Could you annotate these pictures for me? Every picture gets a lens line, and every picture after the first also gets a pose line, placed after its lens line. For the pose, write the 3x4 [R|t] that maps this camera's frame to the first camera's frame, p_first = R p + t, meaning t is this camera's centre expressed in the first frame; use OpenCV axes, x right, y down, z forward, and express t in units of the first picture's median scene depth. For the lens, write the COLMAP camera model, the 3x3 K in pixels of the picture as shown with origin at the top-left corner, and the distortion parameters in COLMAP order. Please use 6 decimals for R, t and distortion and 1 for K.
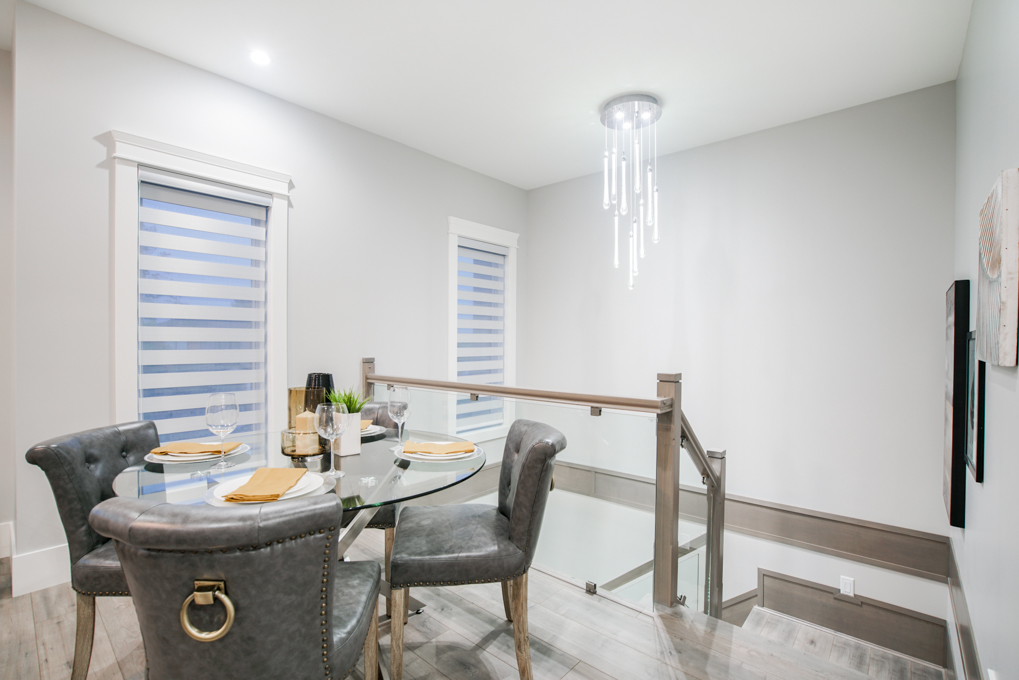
lens RADIAL K [[466.7, 0, 501.2], [0, 466.7, 341.6], [0, 0, 1]] dist [-0.031901, 0.004498]
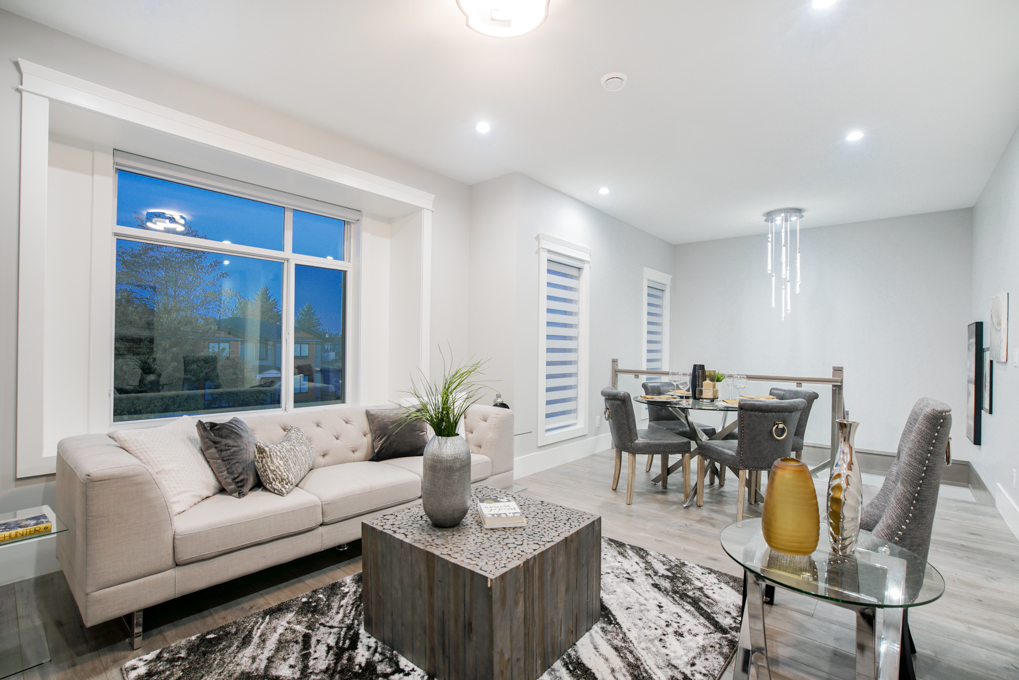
lens RADIAL K [[466.7, 0, 503.1], [0, 466.7, 340.9], [0, 0, 1]] dist [-0.031901, 0.004498]
pose [[0.999825, 0.012530, 0.013903, -0.978451], [-0.012304, 0.999792, -0.016242, 0.007351], [-0.014103, 0.016068, 0.999771, -0.853804]]
